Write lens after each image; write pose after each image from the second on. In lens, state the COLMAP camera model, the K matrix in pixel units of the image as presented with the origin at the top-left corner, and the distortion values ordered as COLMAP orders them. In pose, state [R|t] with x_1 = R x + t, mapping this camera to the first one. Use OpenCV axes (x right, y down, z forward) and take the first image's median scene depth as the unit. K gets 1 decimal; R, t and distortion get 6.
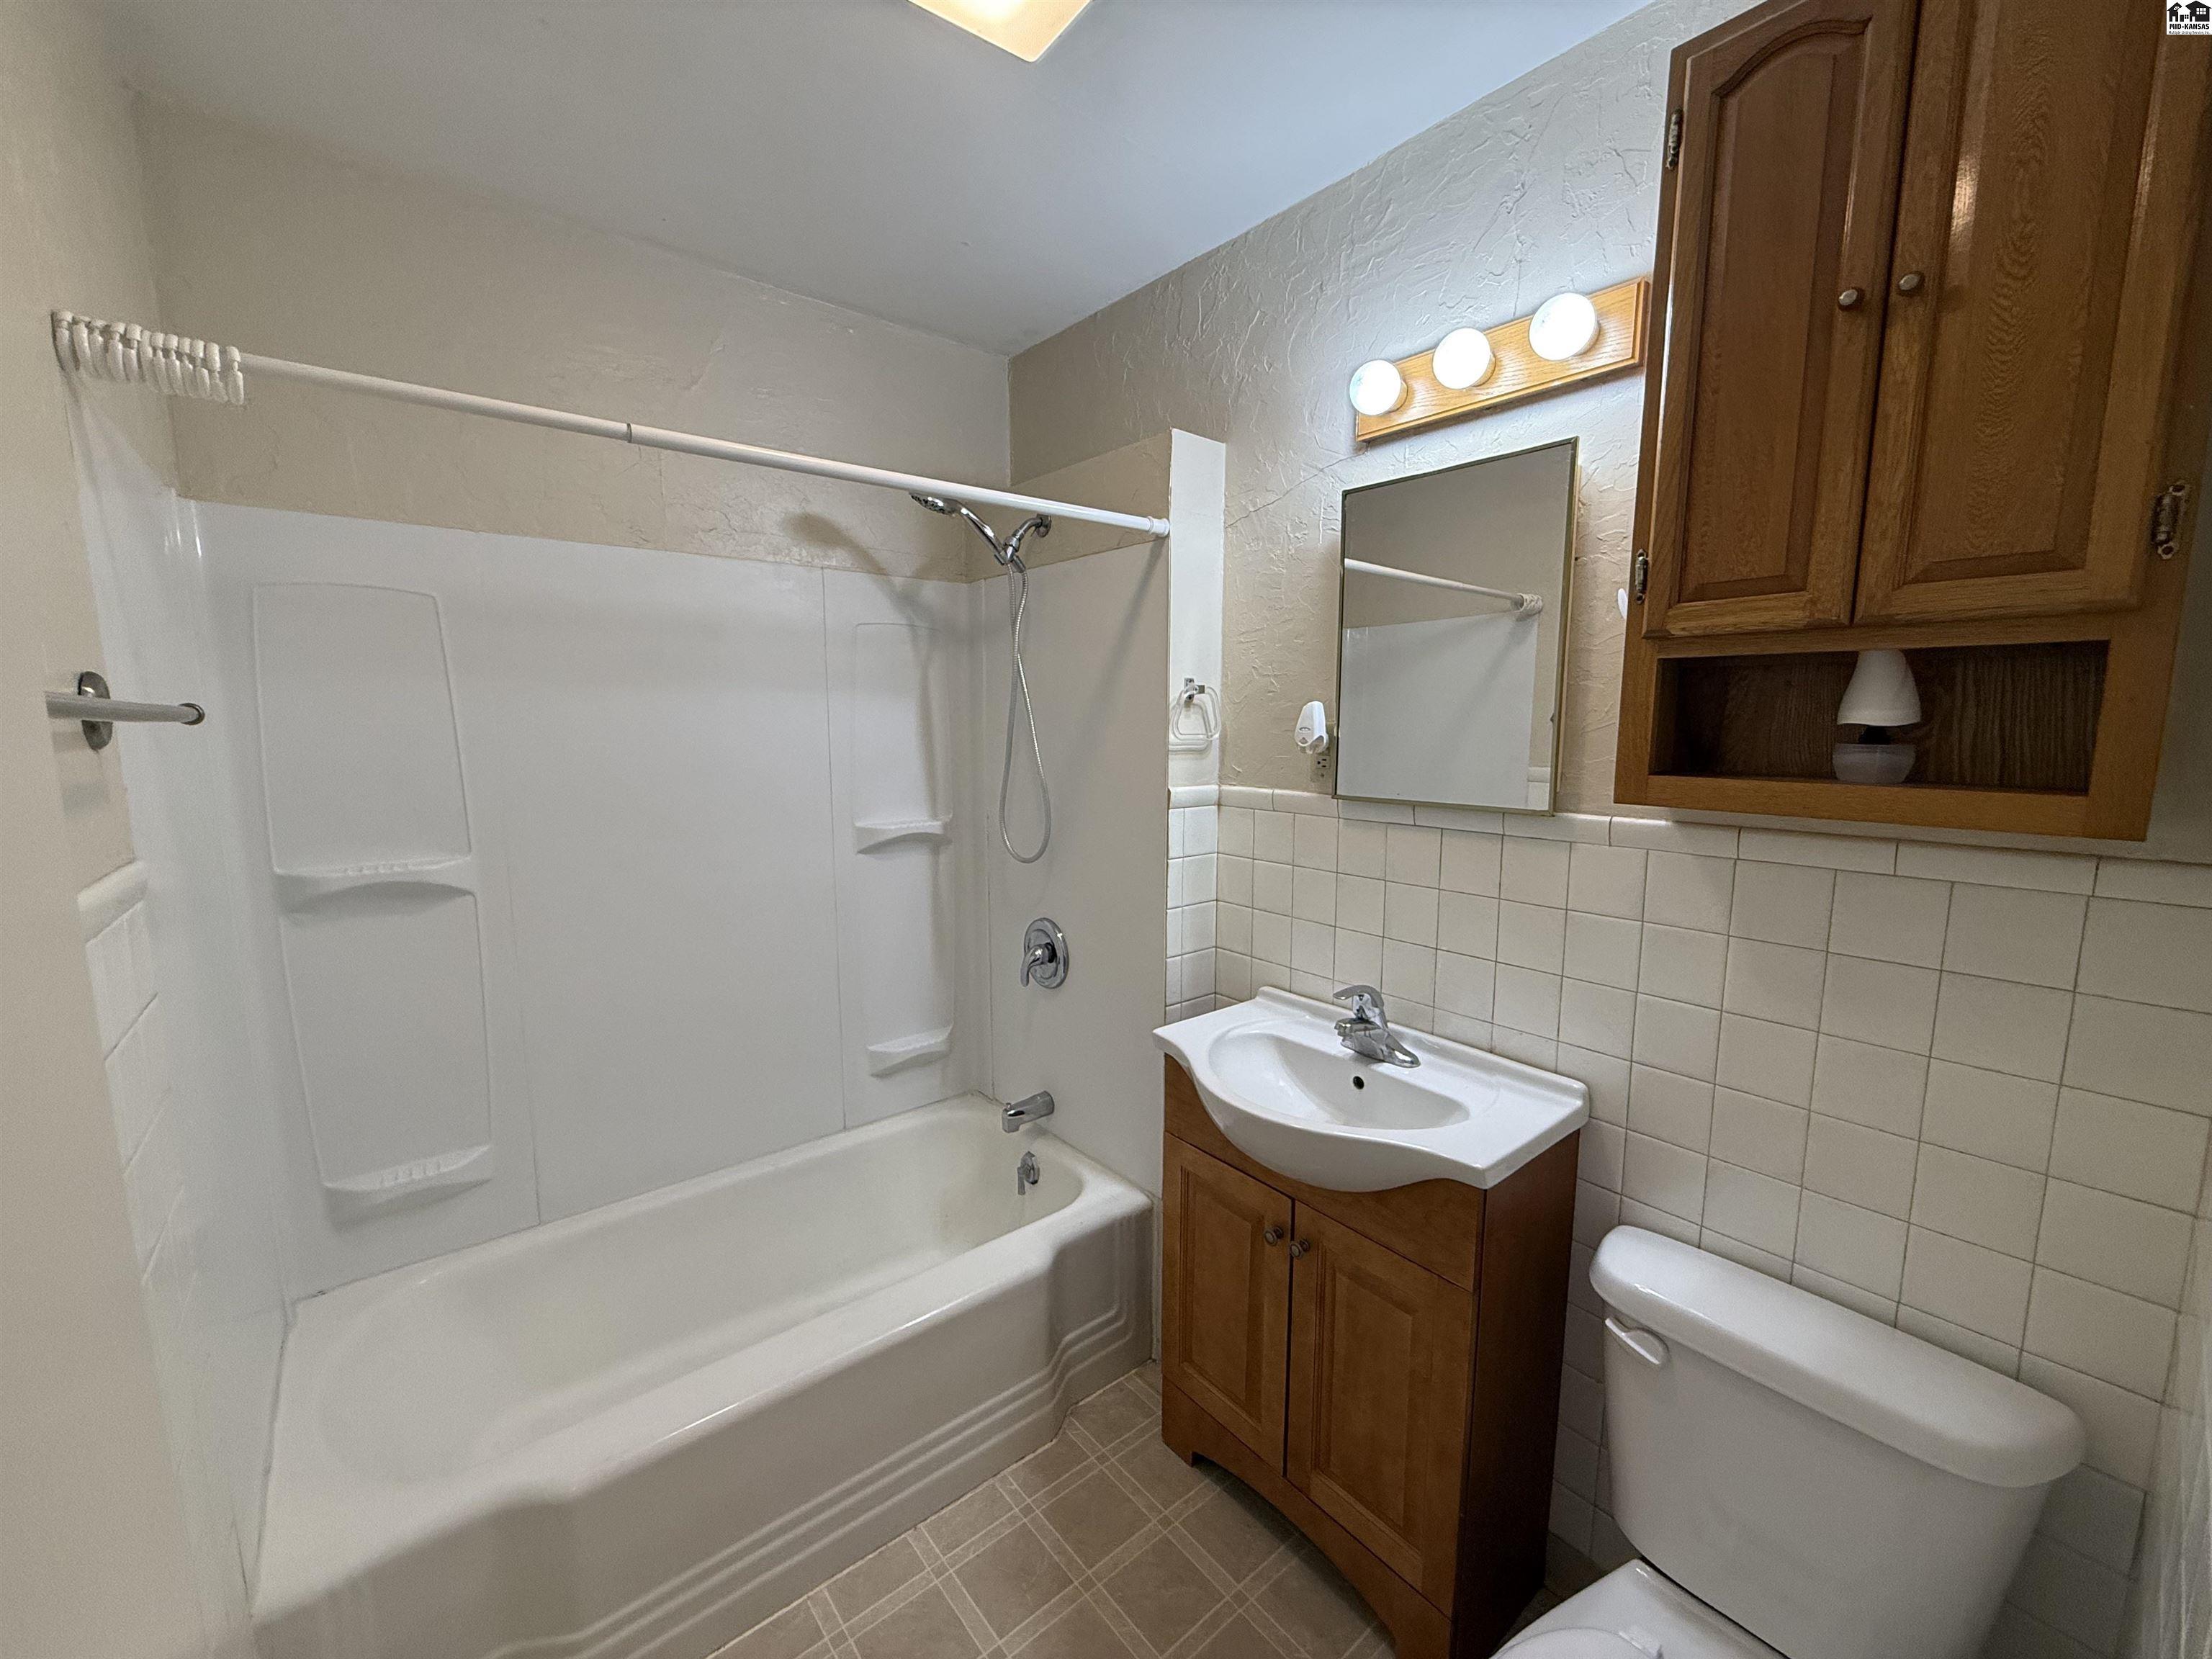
lens RADIAL K [[882.5, 0, 1105.7], [0, 882.5, 833.7], [0, 0, 1]] dist [0.000491, -0.000323]
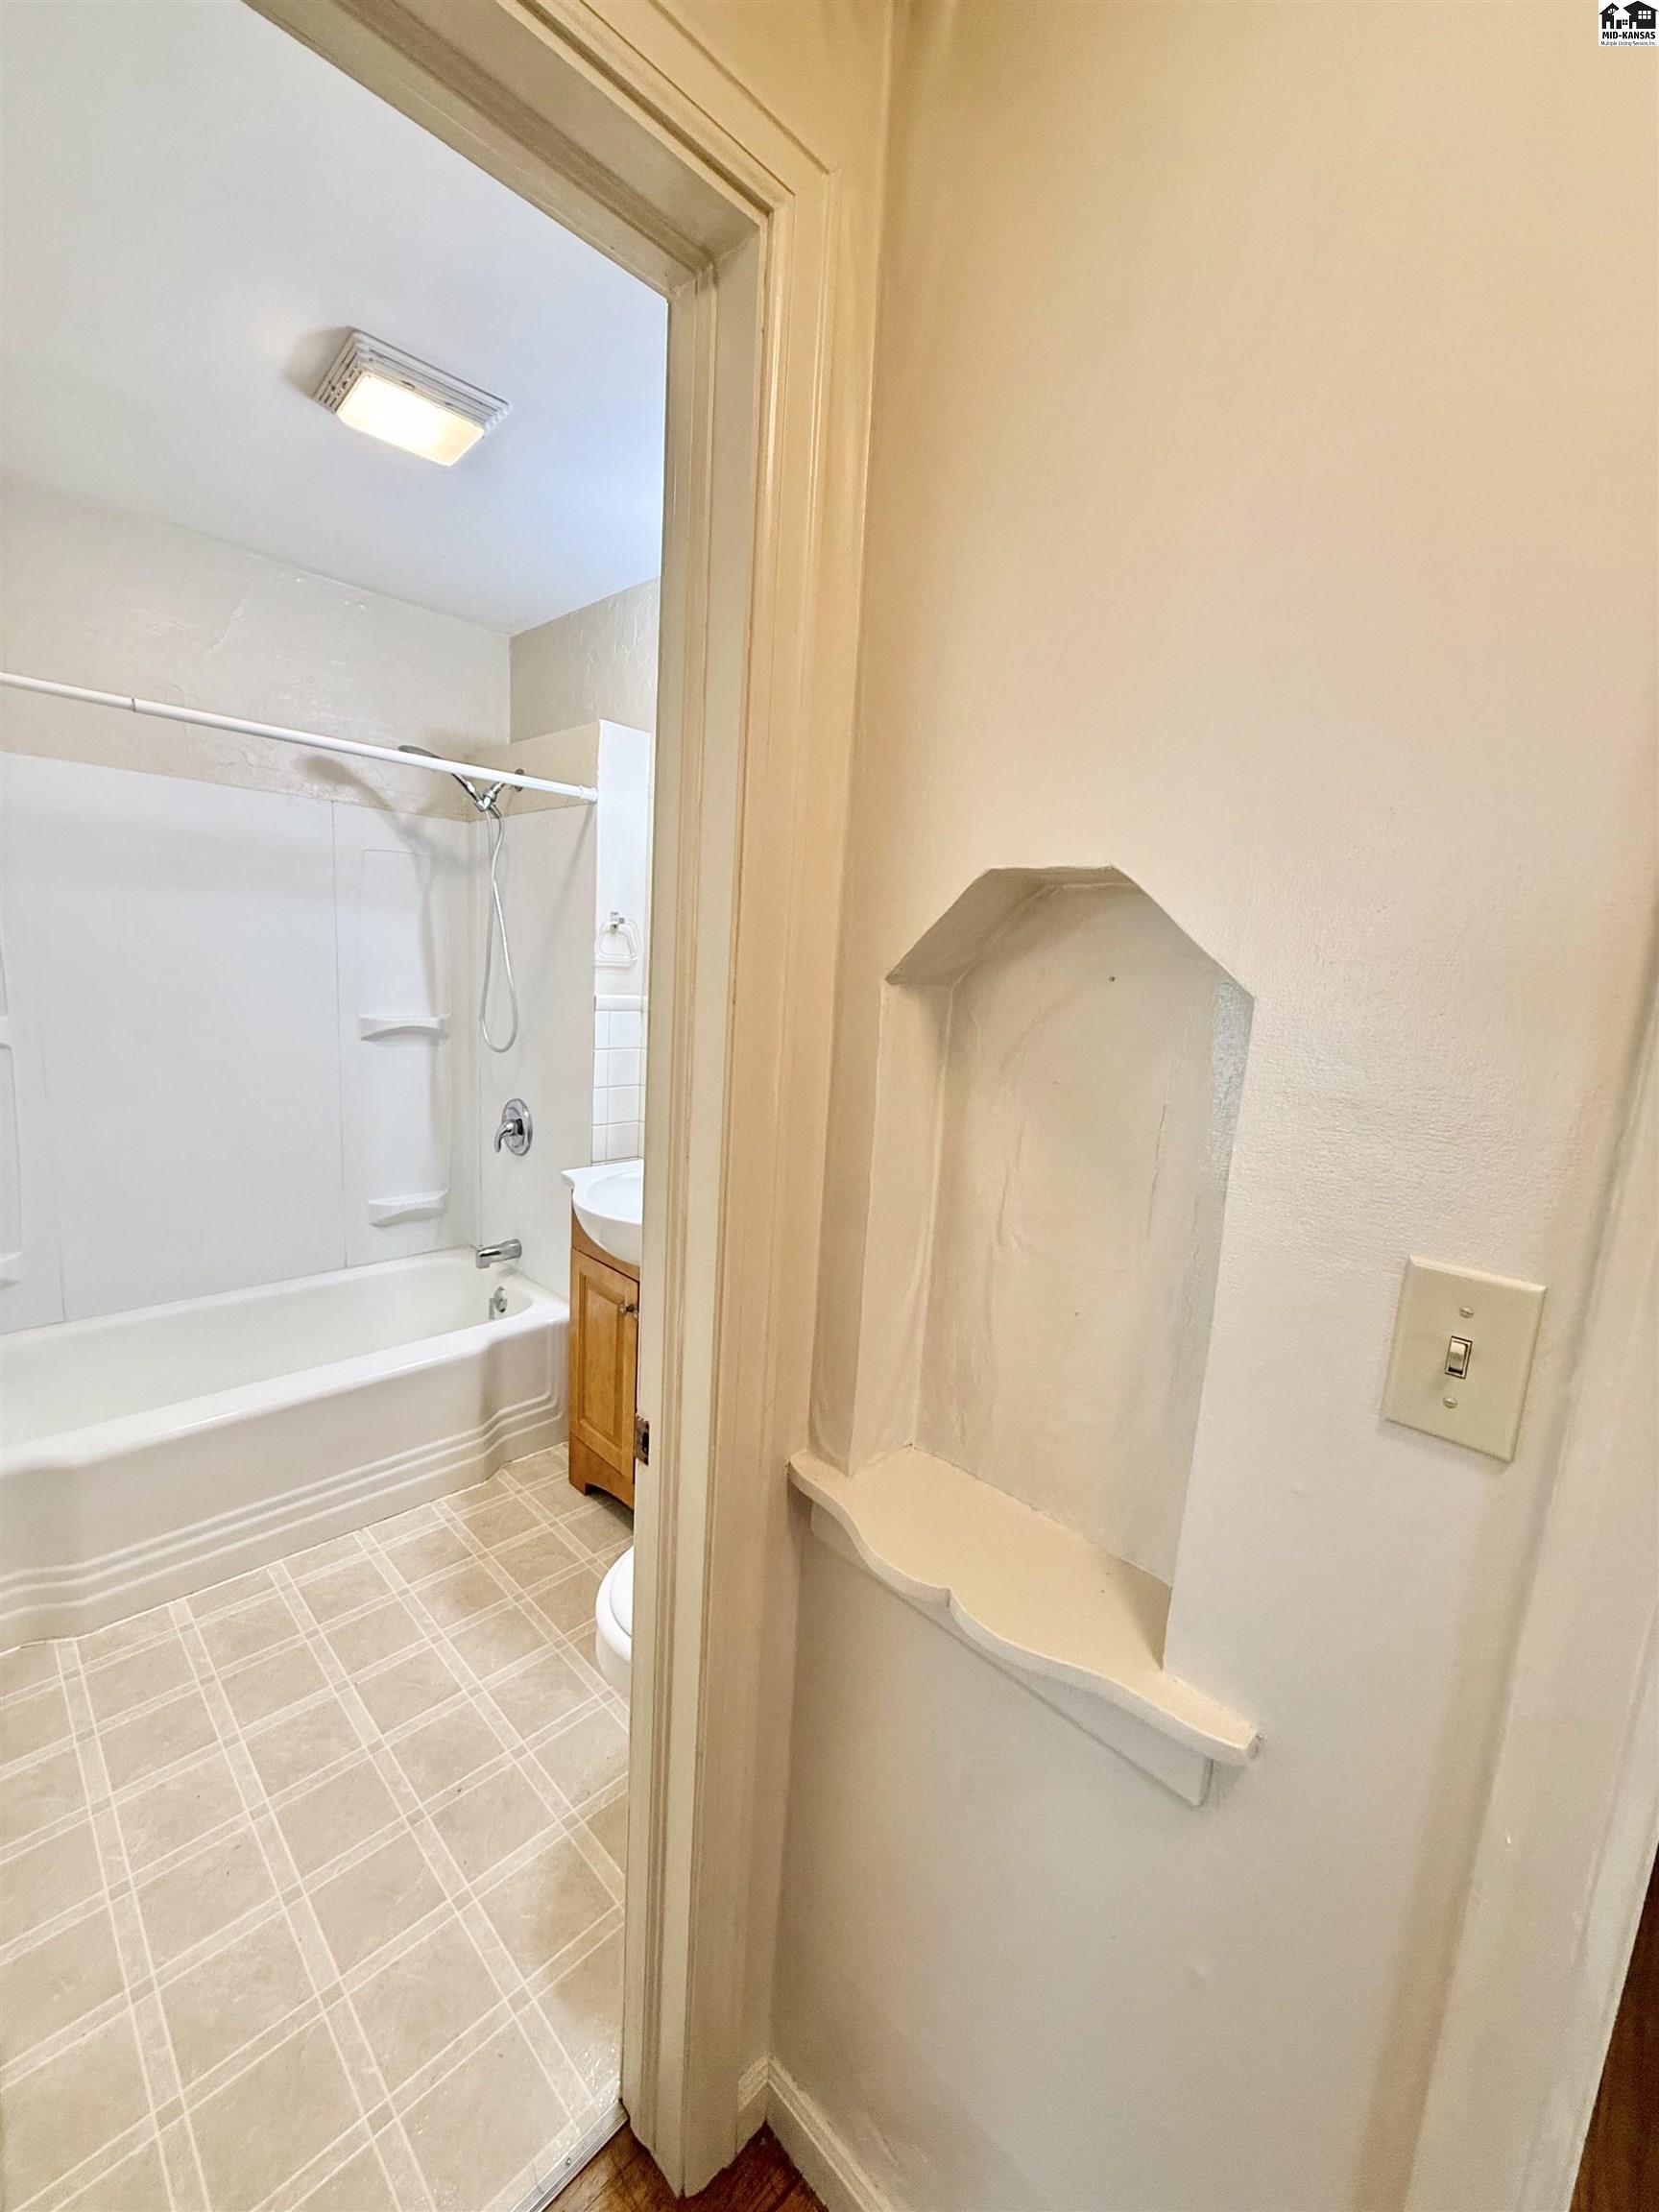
lens RADIAL K [[882.5, 0, 829.9], [0, 882.5, 1101.7], [0, 0, 1]] dist [0.000491, -0.000323]
pose [[0.992347, 0.040628, 0.116607, 0.255078], [-0.044138, 0.998642, 0.027674, 0.052105], [-0.115325, -0.032609, 0.992792, -0.326910]]
